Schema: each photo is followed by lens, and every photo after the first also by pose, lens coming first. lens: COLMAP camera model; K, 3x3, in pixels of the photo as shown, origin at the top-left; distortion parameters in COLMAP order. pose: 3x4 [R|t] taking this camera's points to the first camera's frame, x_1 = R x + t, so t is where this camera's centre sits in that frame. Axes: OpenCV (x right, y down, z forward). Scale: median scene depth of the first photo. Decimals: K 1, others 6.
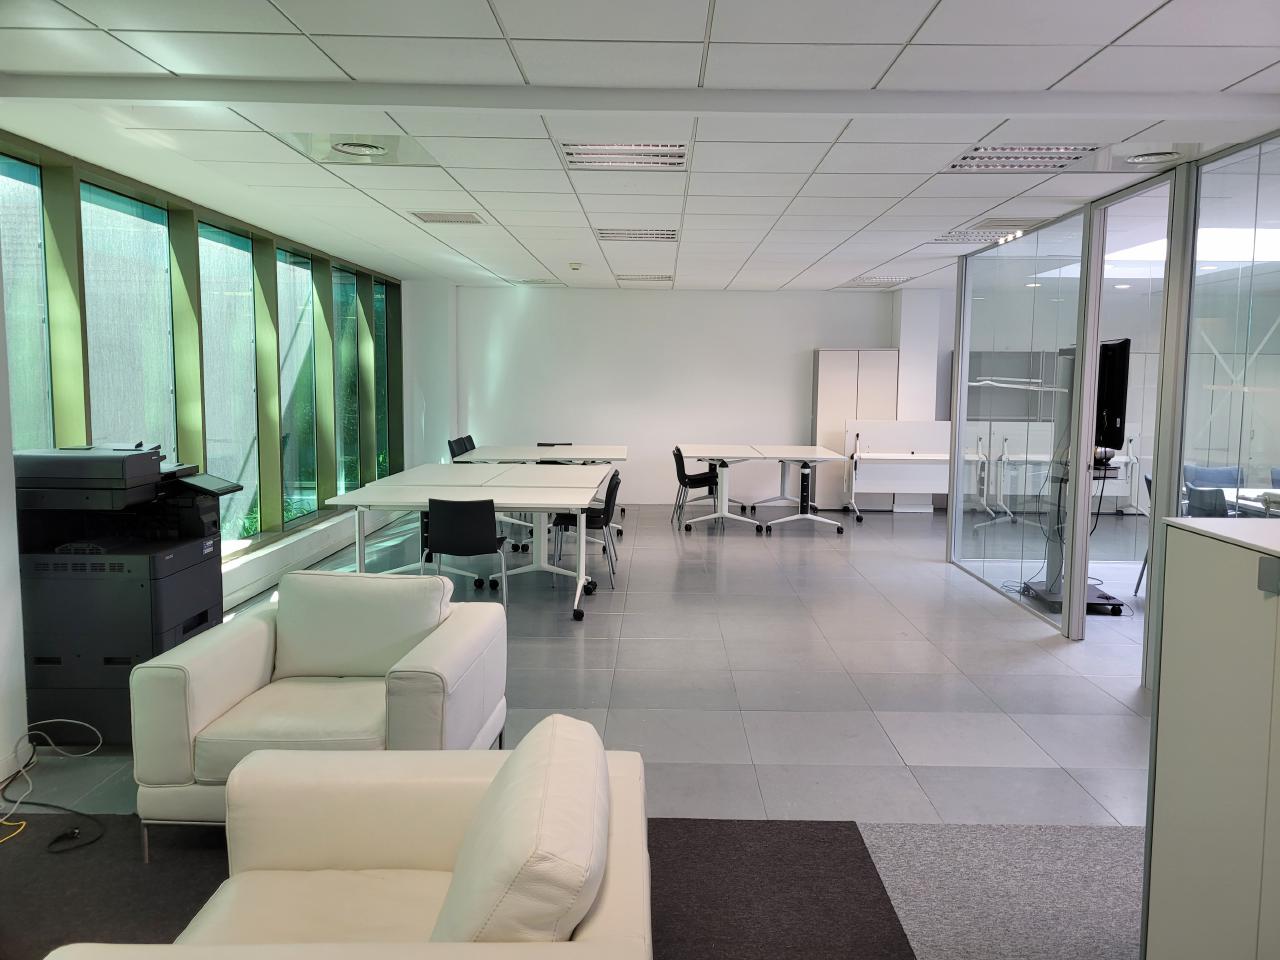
lens RADIAL K [[962.7, 0, 641.5], [0, 962.7, 478.1], [0, 0, 1]] dist [0.034098, 0.001561]
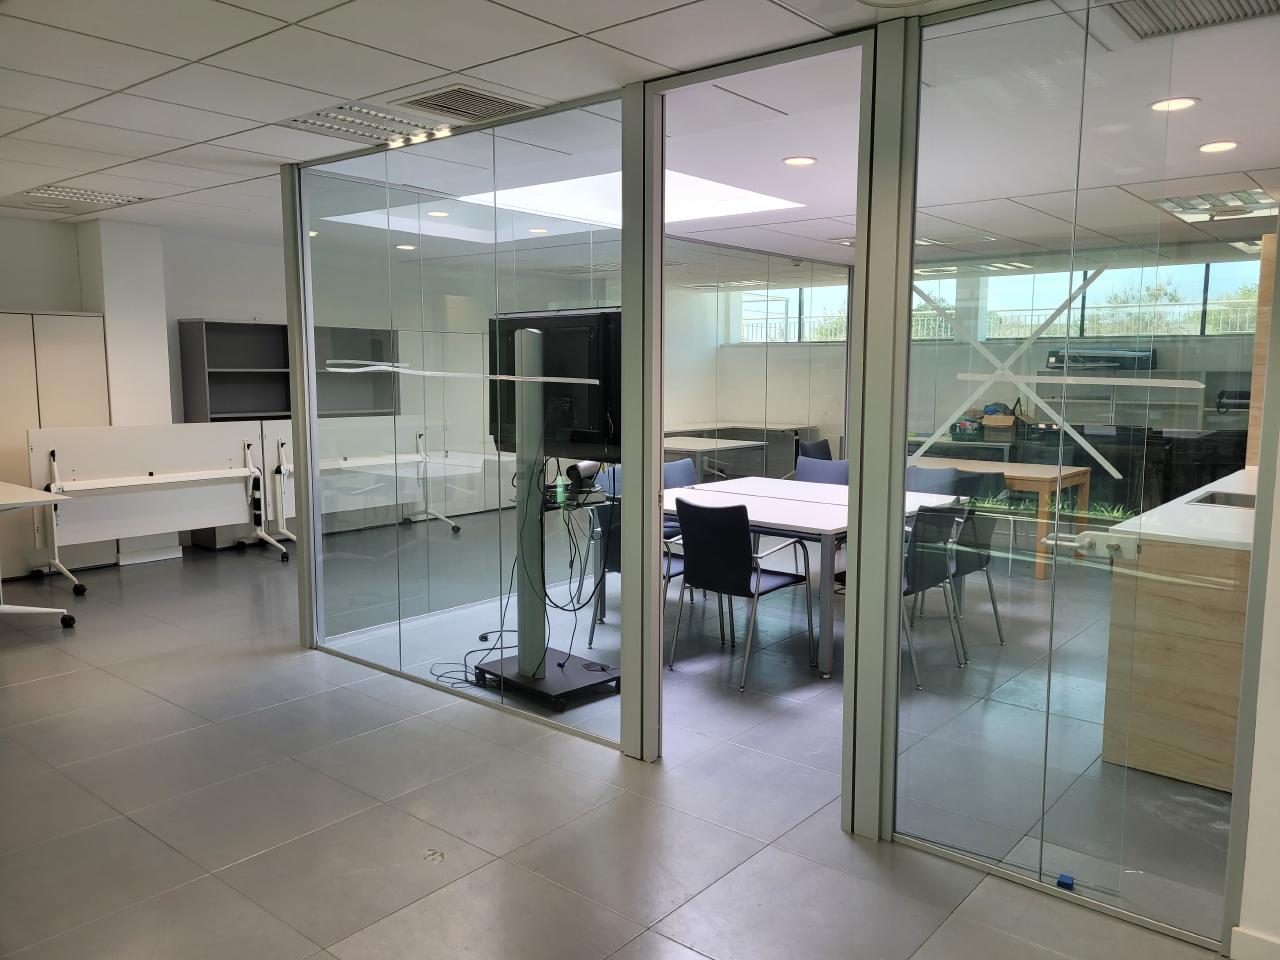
lens RADIAL K [[962.7, 0, 647.5], [0, 962.7, 477.1], [0, 0, 1]] dist [0.034098, 0.001561]
pose [[0.620183, -0.097738, 0.778344, -0.024980], [0.082955, 0.994816, 0.058823, -0.035155], [-0.780059, 0.028086, 0.625076, 0.325652]]
